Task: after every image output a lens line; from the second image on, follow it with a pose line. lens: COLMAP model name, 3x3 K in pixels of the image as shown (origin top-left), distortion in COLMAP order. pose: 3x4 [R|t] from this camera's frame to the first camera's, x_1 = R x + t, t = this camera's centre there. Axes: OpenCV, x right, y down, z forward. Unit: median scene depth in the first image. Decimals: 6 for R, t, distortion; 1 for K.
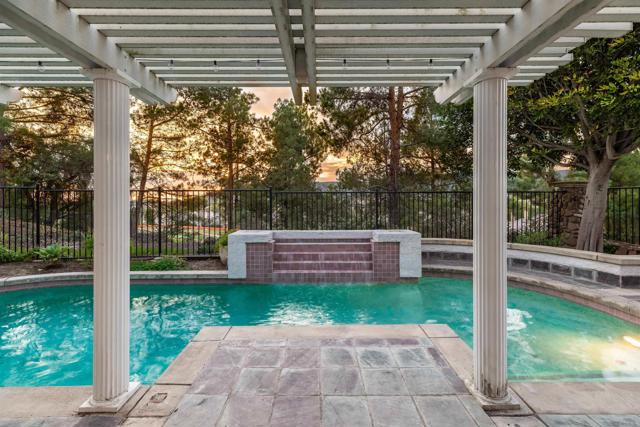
lens RADIAL K [[285.9, 0, 322.0], [0, 285.9, 200.5], [0, 0, 1]] dist [0.002710, 0.000103]
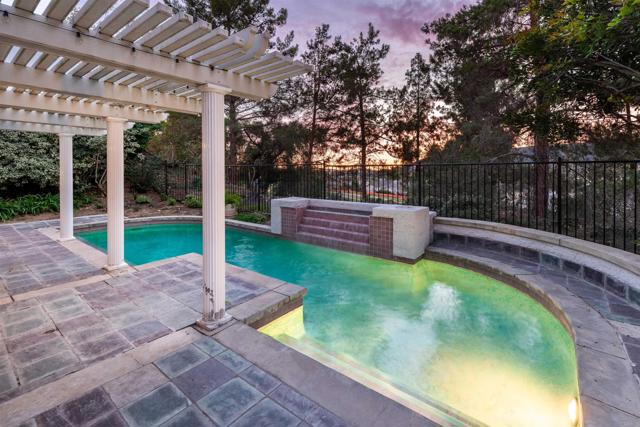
lens RADIAL K [[296.8, 0, 321.4], [0, 296.8, 174.2], [0, 0, 1]] dist [0.002252, 0.000019]
pose [[0.779650, 0.007863, -0.626166, 0.701711], [0.001128, 0.999902, 0.013962, -0.015633], [0.626214, -0.011592, 0.779565, 0.082609]]
